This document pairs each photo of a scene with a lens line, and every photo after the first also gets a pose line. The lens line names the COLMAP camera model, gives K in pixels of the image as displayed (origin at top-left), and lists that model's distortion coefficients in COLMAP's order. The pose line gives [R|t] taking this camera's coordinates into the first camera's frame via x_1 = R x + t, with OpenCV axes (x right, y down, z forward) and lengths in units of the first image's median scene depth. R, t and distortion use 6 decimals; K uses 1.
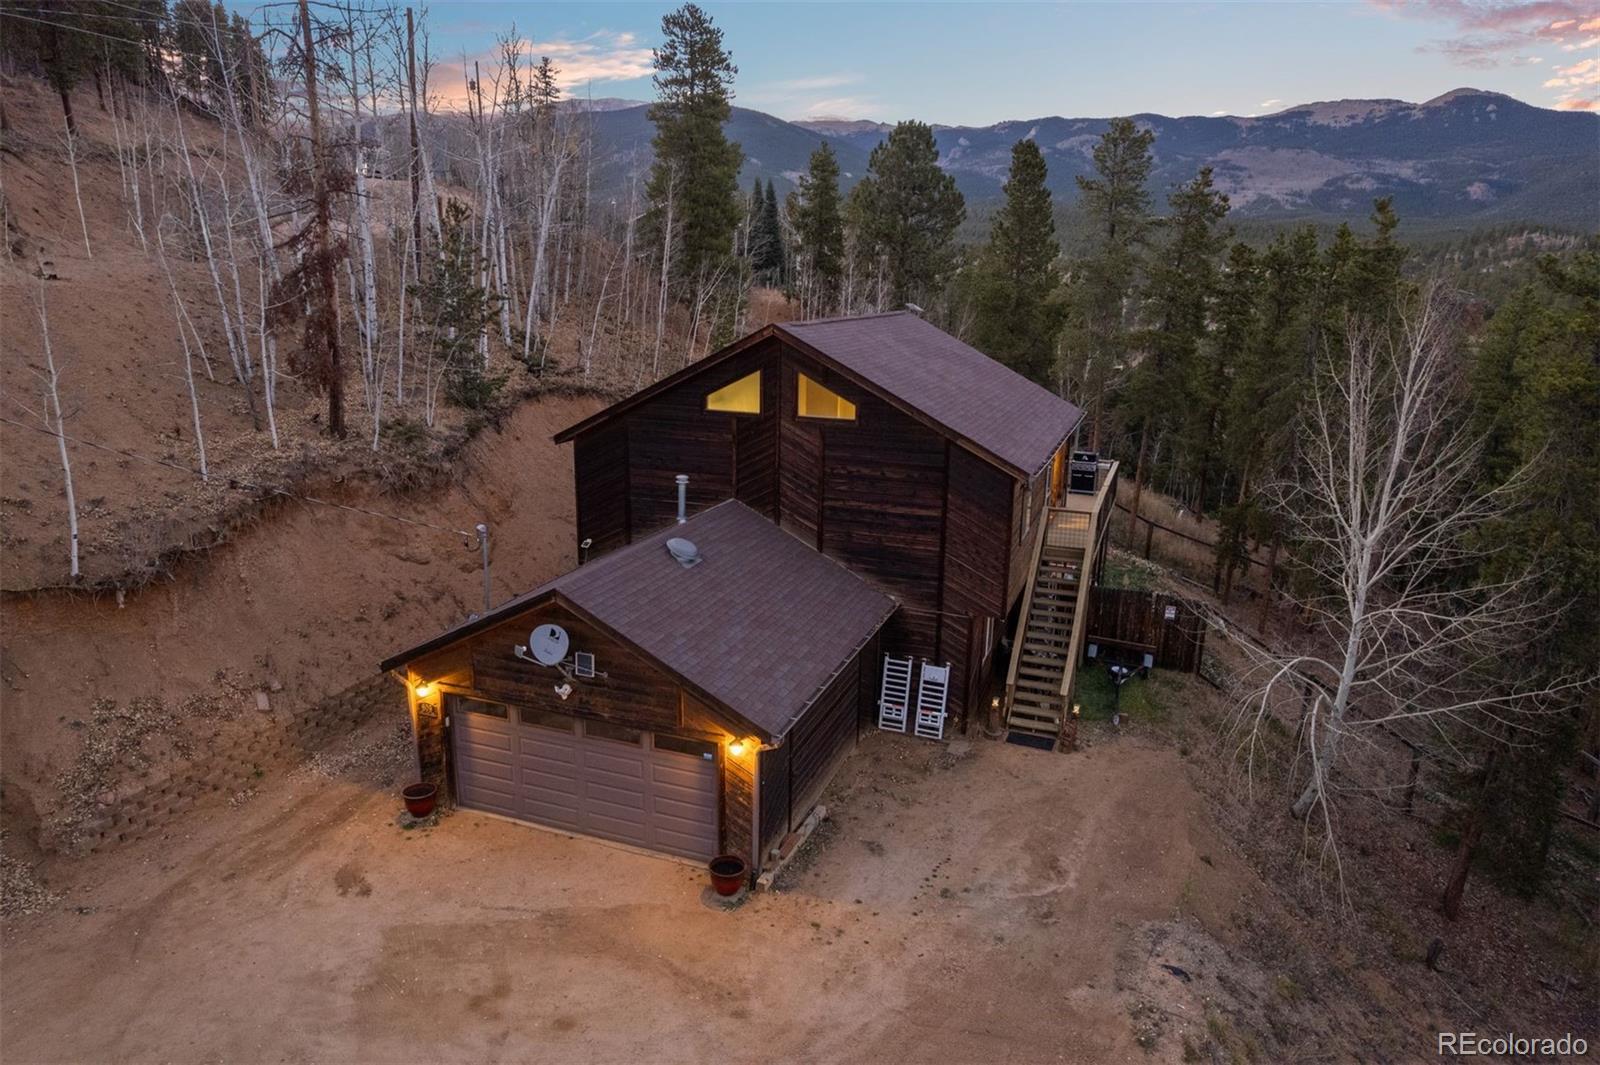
lens RADIAL K [[1025.8, 0, 800.0], [0, 1025.8, 532.5], [0, 0, 1]] dist [-0.076407, 0.073418]
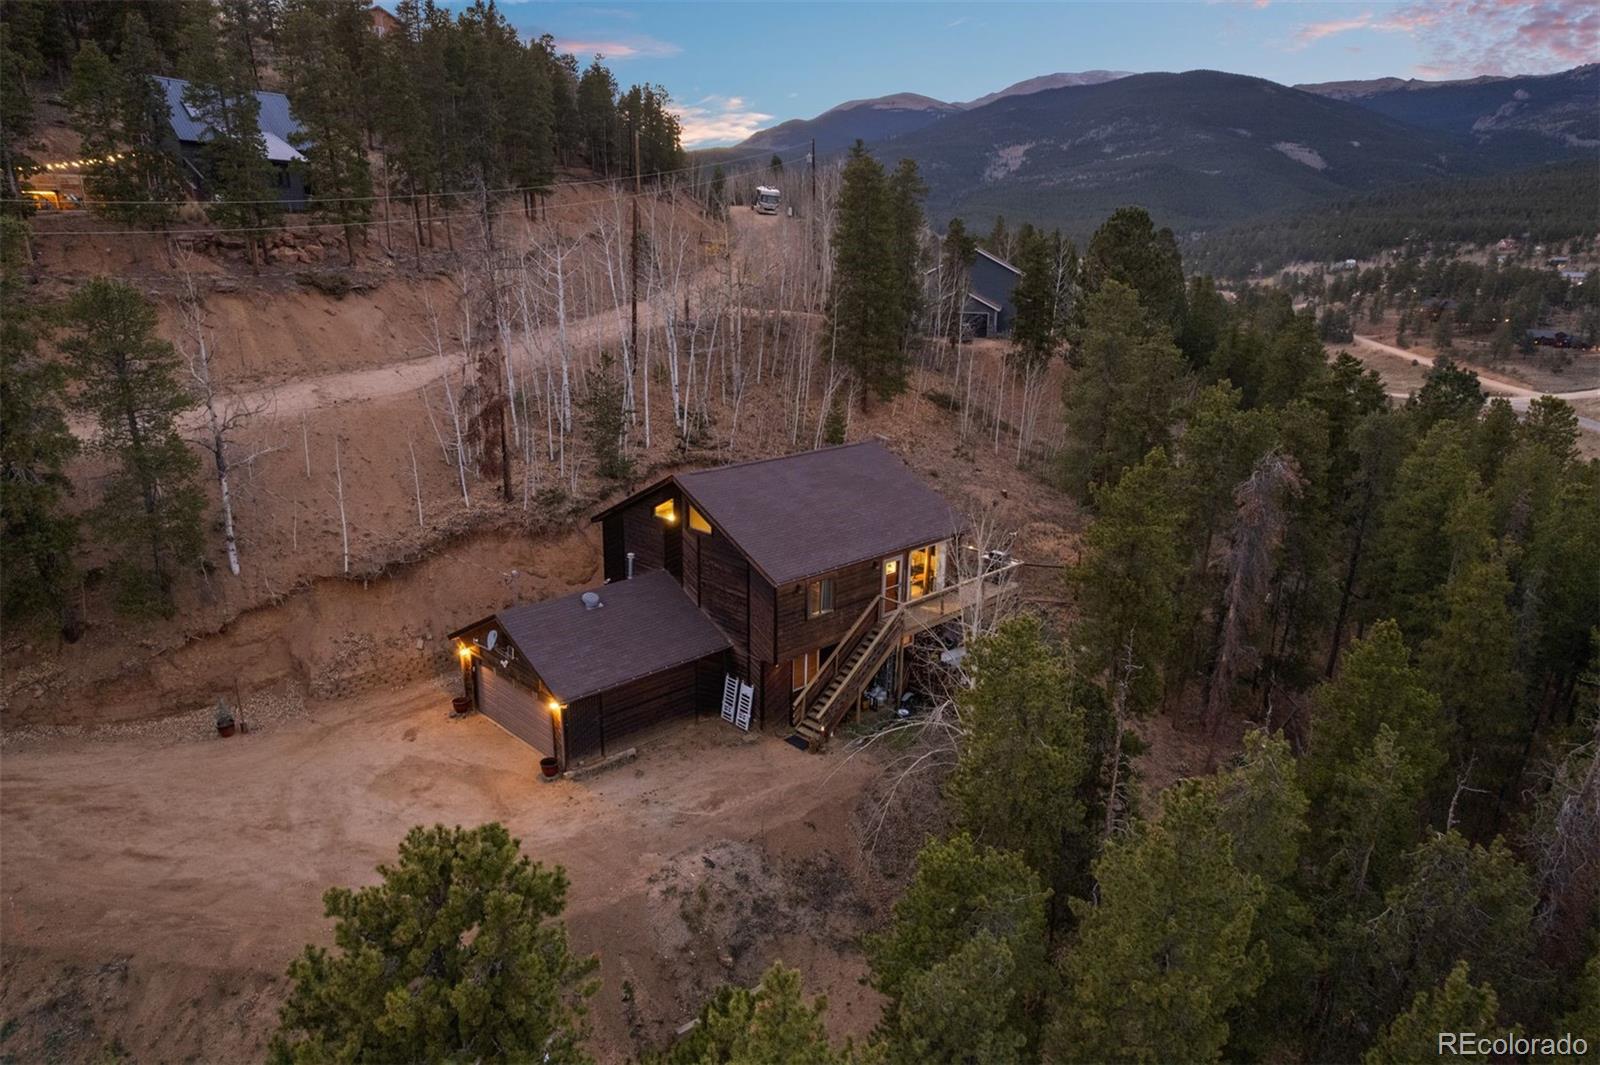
lens RADIAL K [[1025.8, 0, 800.0], [0, 1025.8, 532.5], [0, 0, 1]] dist [-0.076407, 0.073418]
pose [[0.906342, 0.112641, -0.407255, 0.868137], [-0.104065, 0.993631, 0.043227, -0.199599], [0.409530, 0.003203, 0.912291, -0.484332]]
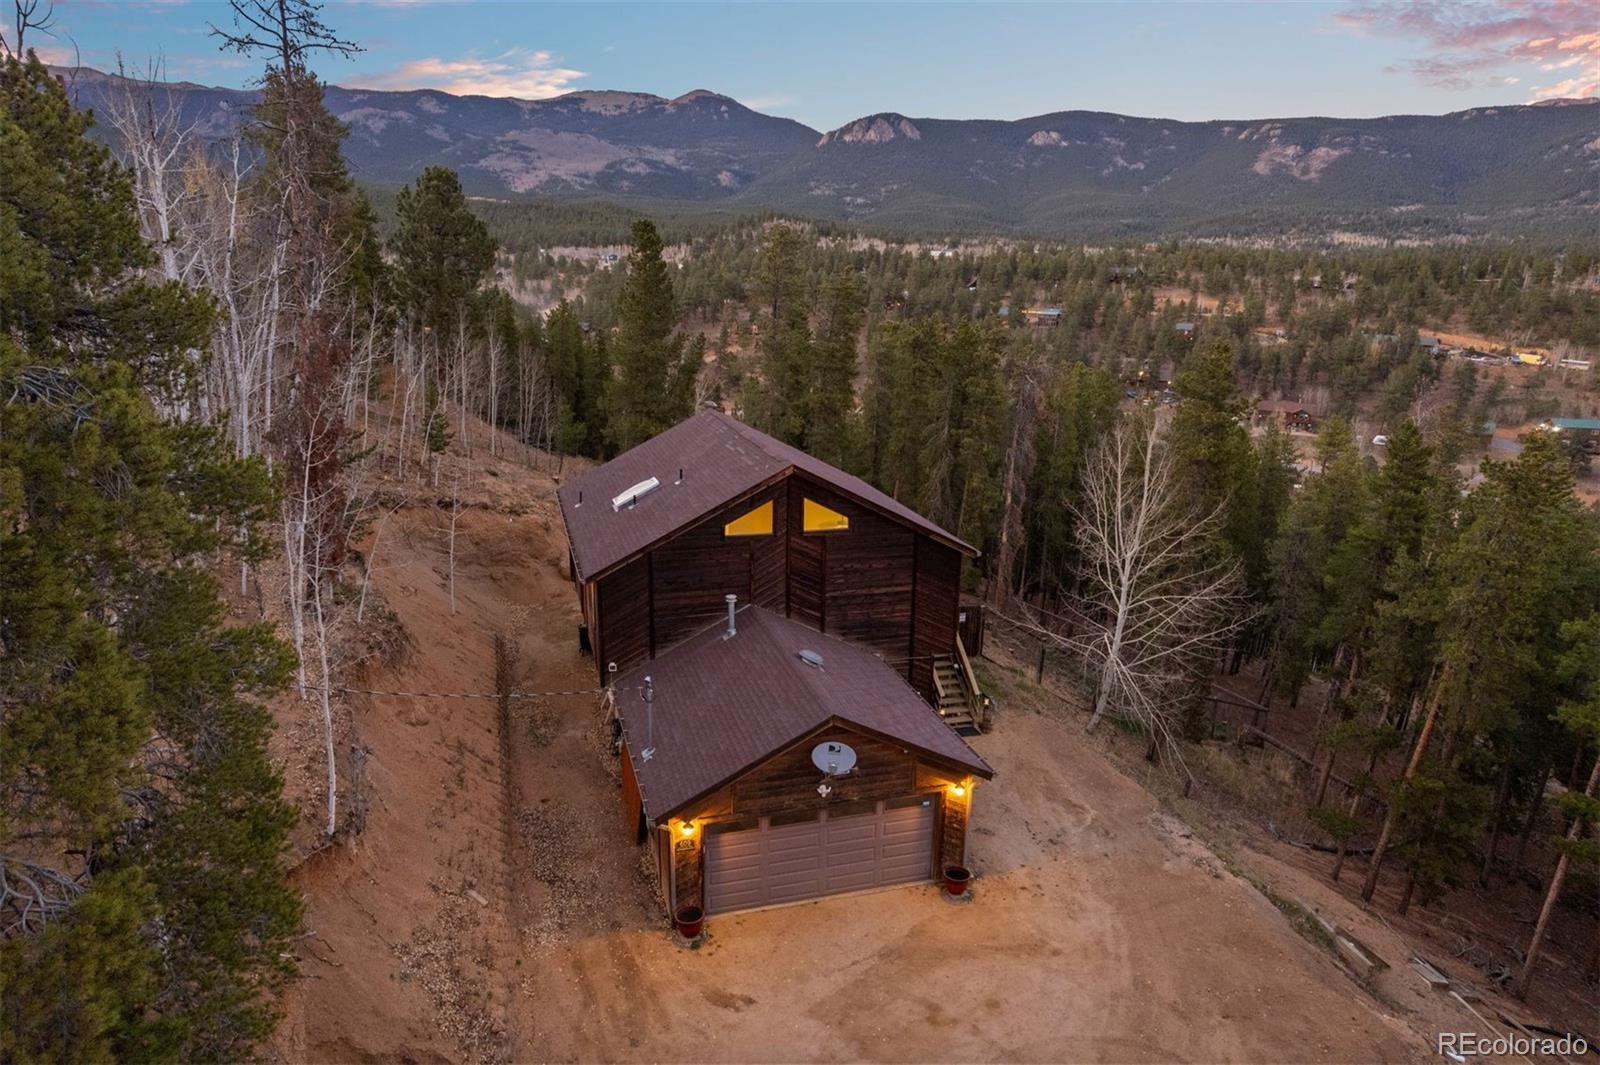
lens RADIAL K [[1025.8, 0, 800.0], [0, 1025.8, 532.5], [0, 0, 1]] dist [-0.076407, 0.073418]
pose [[0.800462, -0.157571, 0.578301, -0.742232], [0.144864, 0.987082, 0.068439, -0.201099], [-0.581614, 0.028992, 0.812948, -0.024966]]
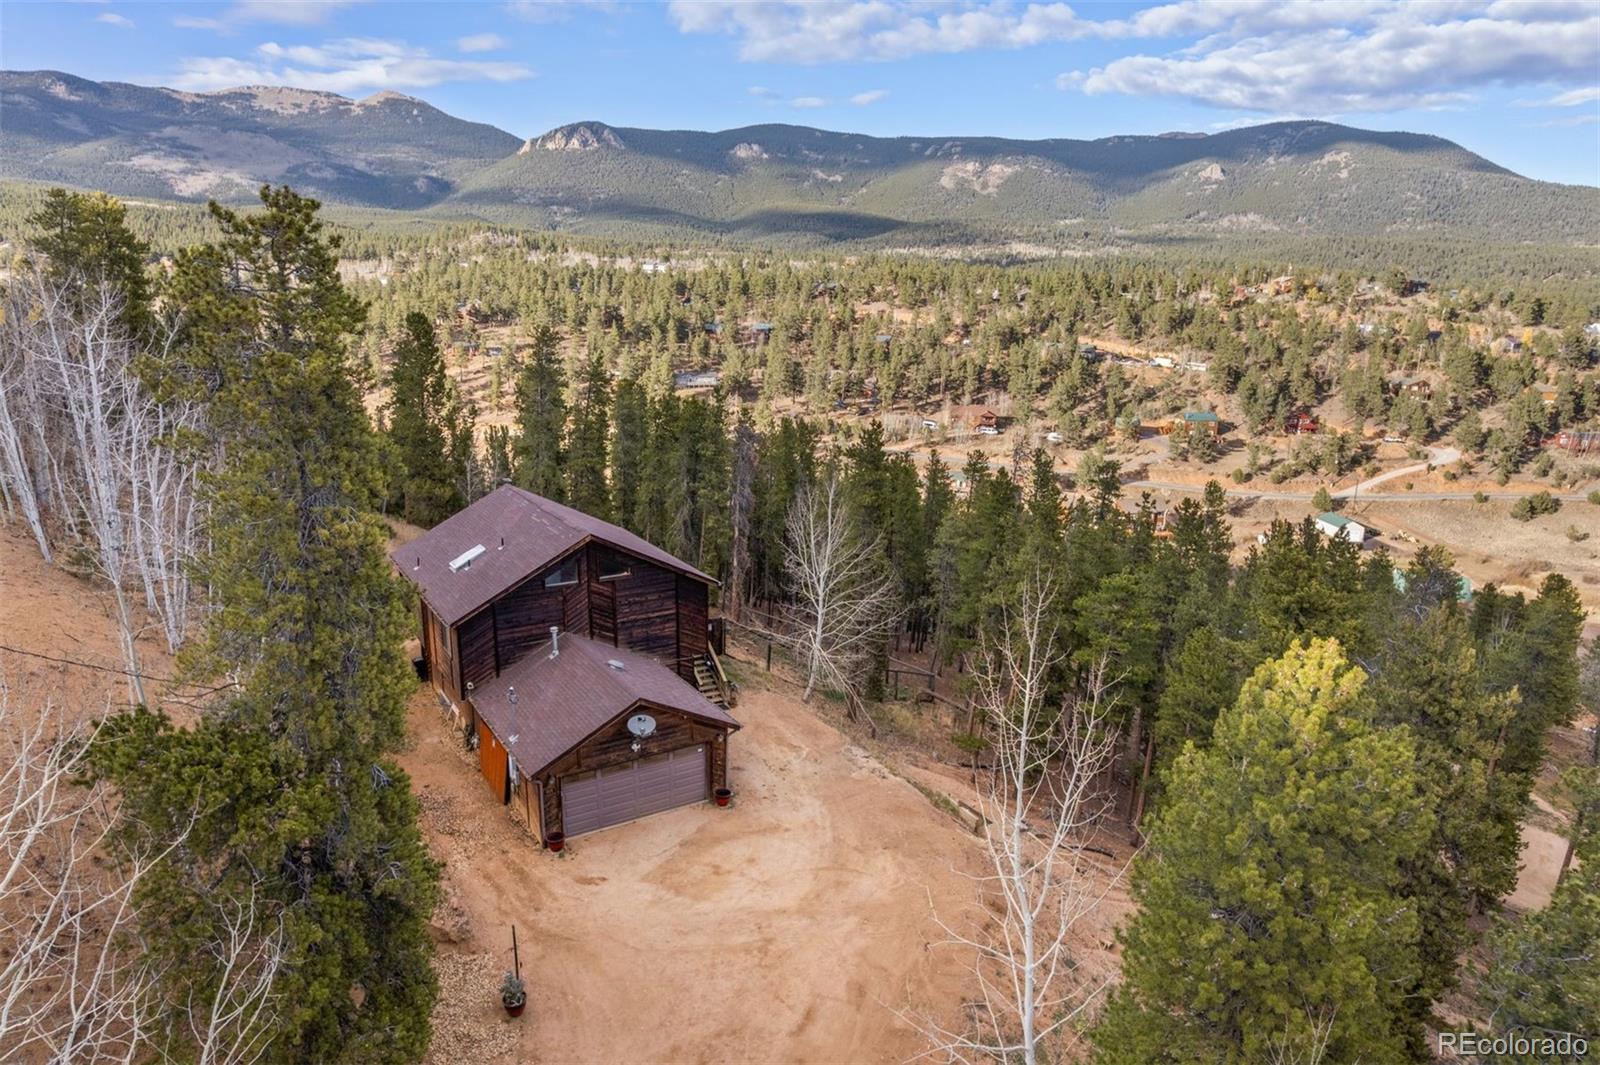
lens RADIAL K [[1025.8, 0, 800.0], [0, 1025.8, 532.5], [0, 0, 1]] dist [-0.076407, 0.073418]
pose [[0.610113, -0.199938, 0.766672, -1.168377], [0.187851, 0.976550, 0.105181, -0.319808], [-0.769723, 0.079848, 0.633364, -0.433119]]
